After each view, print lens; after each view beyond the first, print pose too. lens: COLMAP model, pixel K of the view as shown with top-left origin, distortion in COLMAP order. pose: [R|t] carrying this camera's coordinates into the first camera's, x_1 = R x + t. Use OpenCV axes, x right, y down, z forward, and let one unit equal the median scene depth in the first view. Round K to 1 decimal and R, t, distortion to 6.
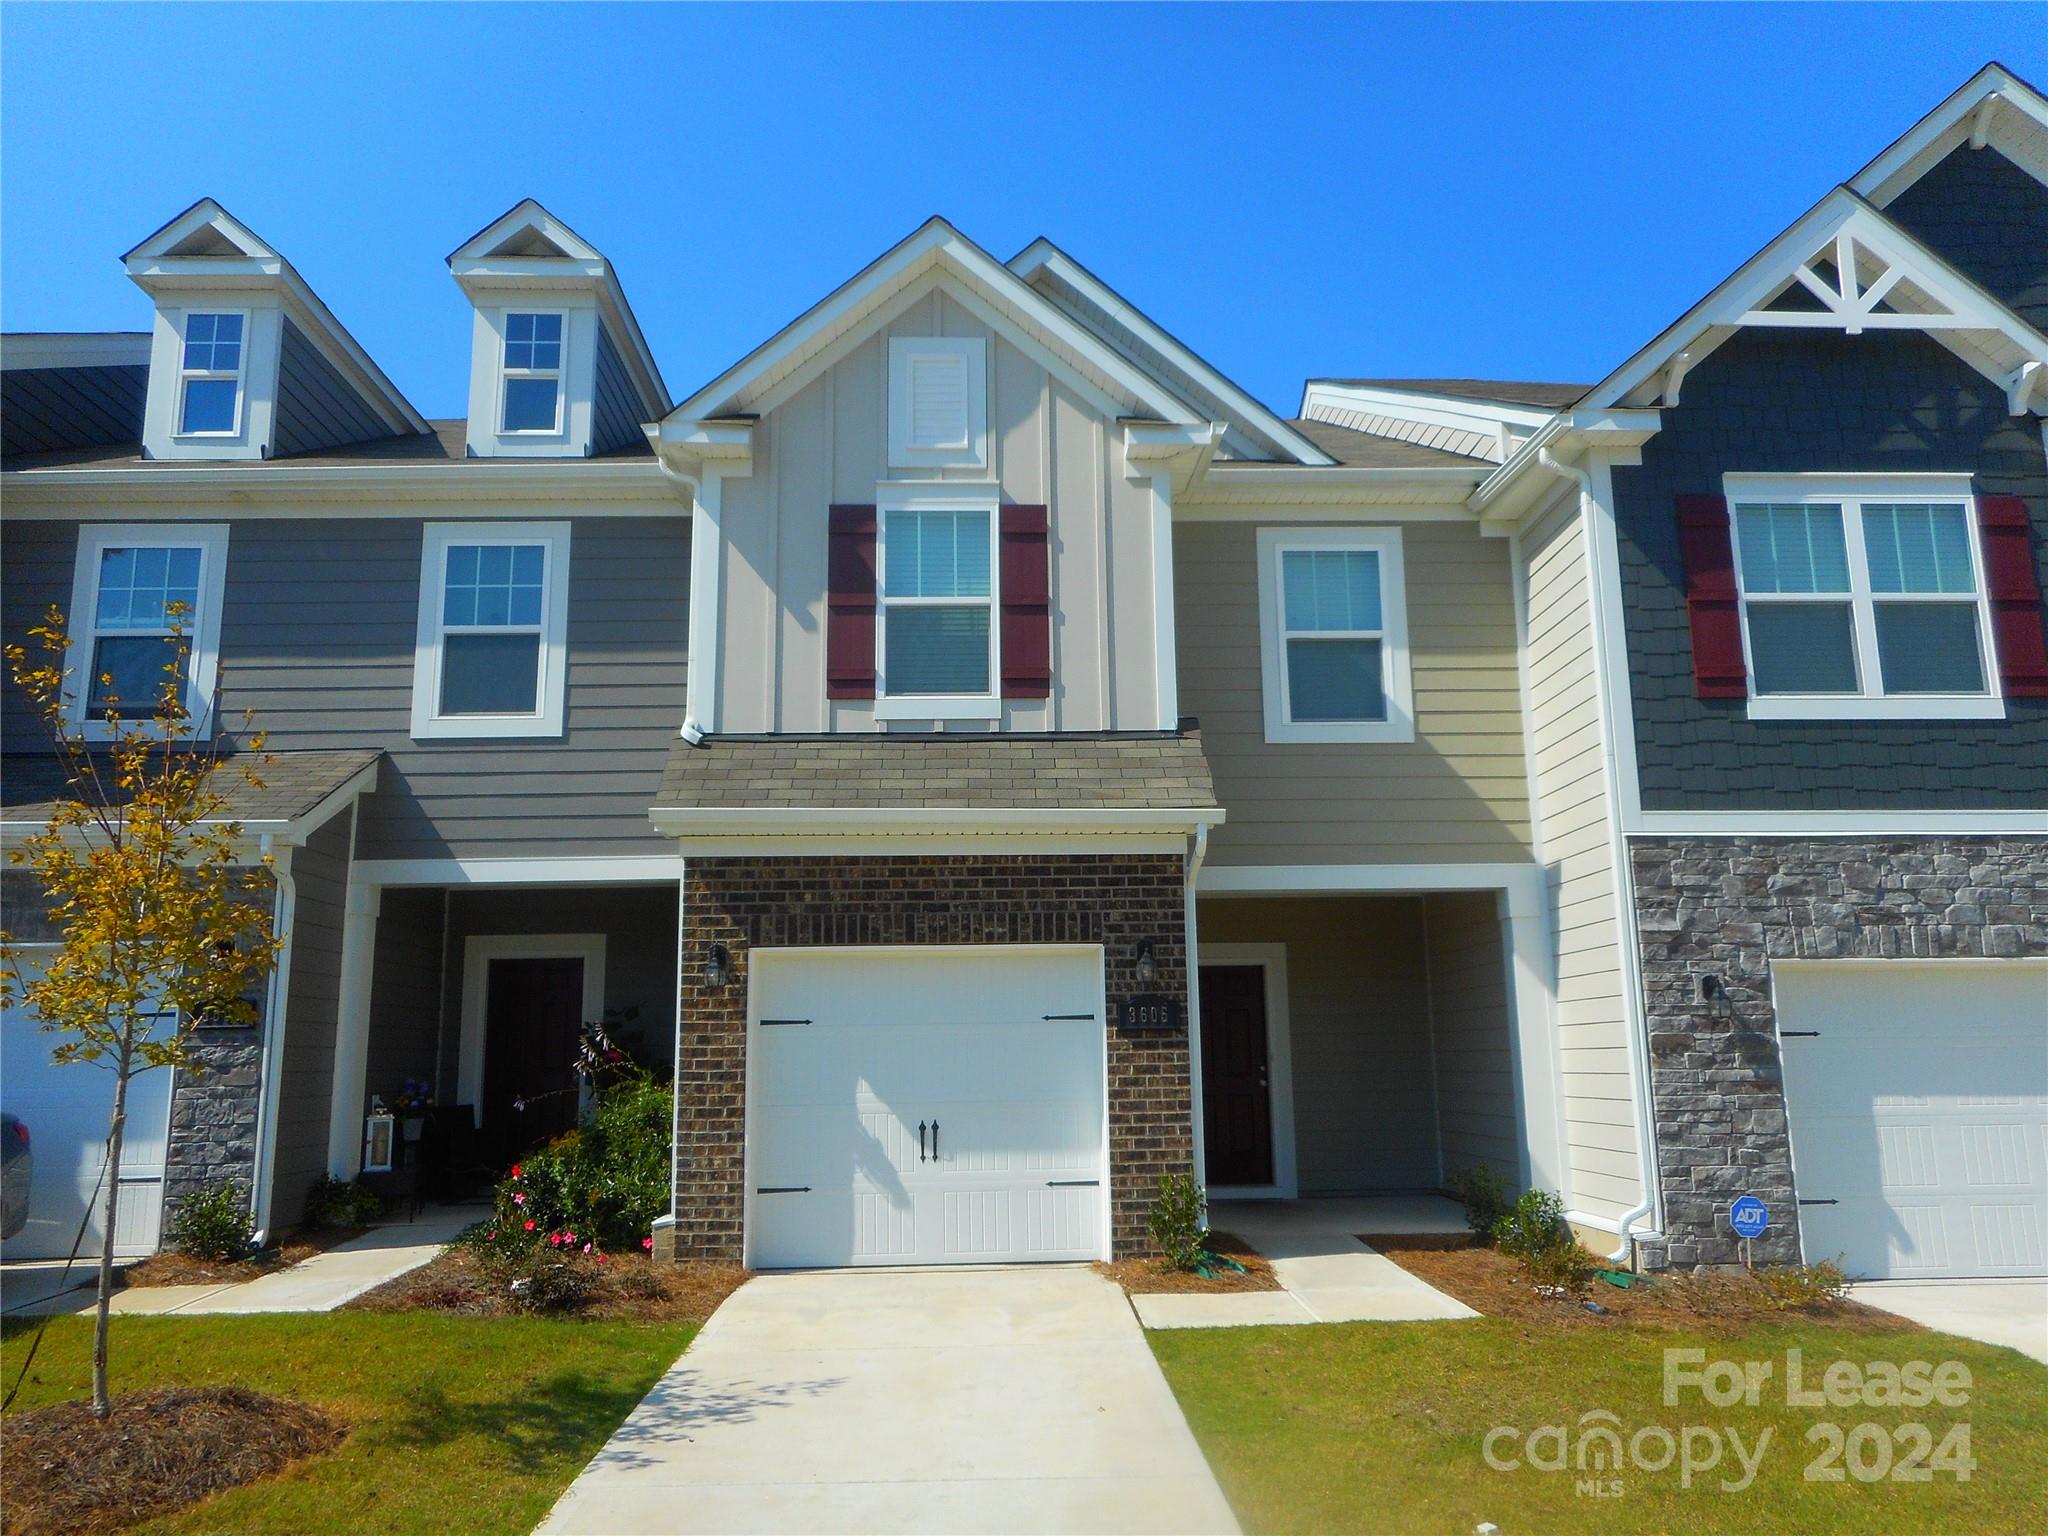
lens RADIAL K [[1565.8, 0, 1023.1], [0, 1565.8, 767.8], [0, 0, 1]] dist [0.009165, 0.009577]
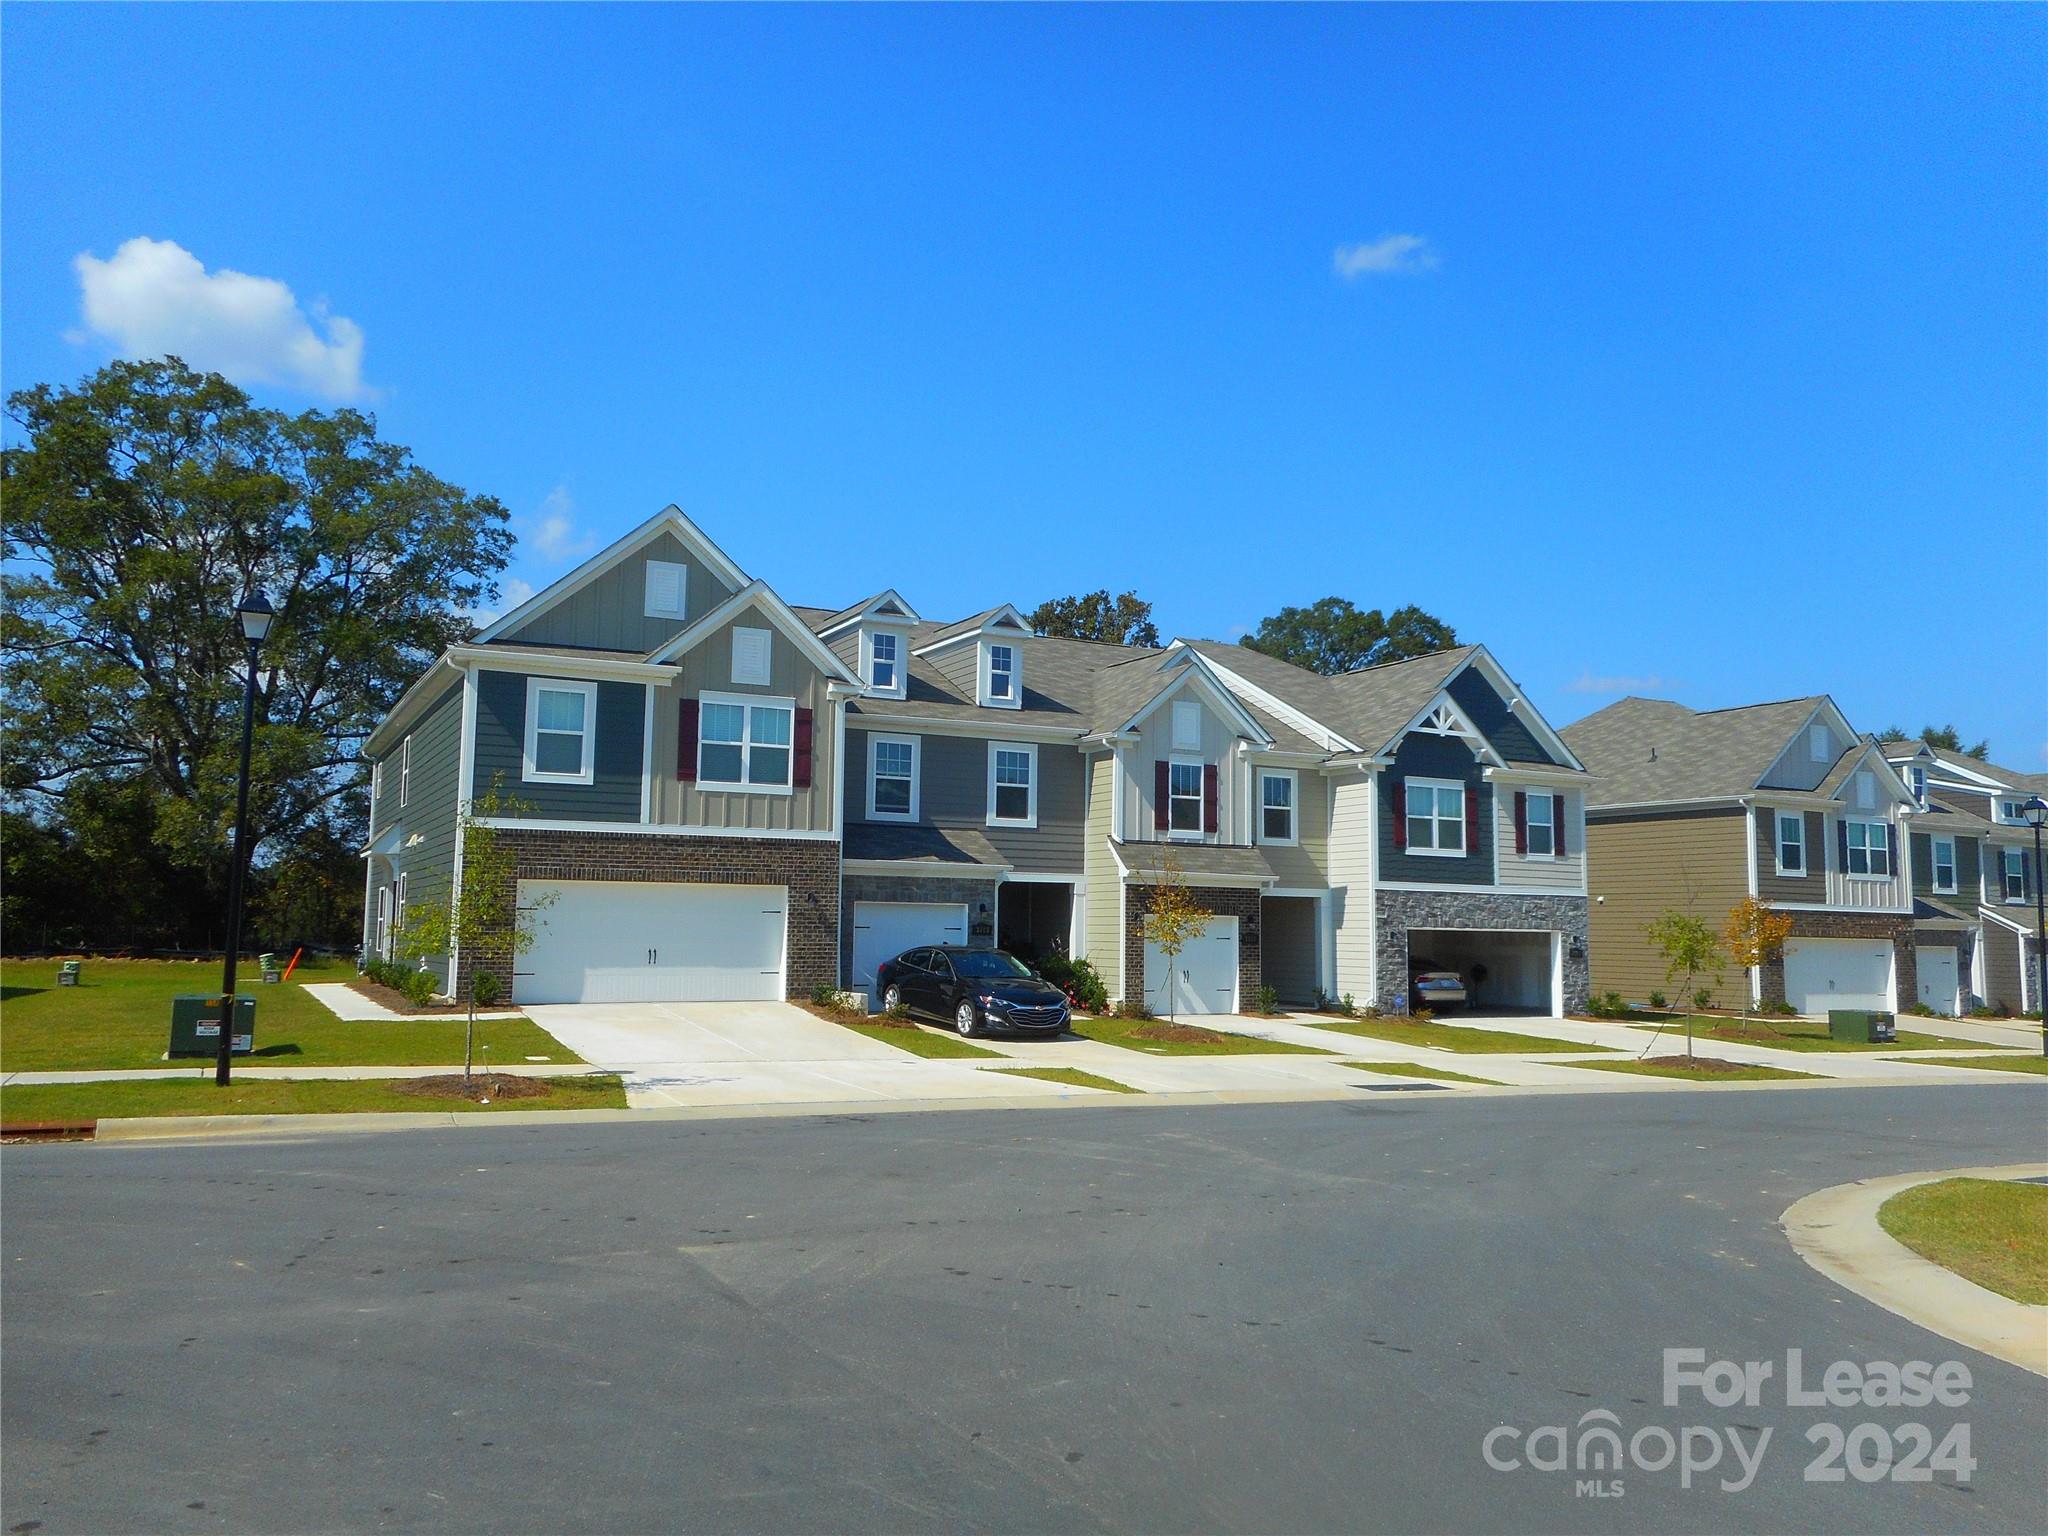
lens RADIAL K [[1565.8, 0, 1024.3], [0, 1565.8, 767.8], [0, 0, 1]] dist [0.009165, 0.009577]
pose [[0.900502, 0.072184, 0.428819, -1.626472], [-0.111276, 0.991544, 0.066766, -0.329997], [-0.420373, -0.107841, 0.900920, -1.554124]]
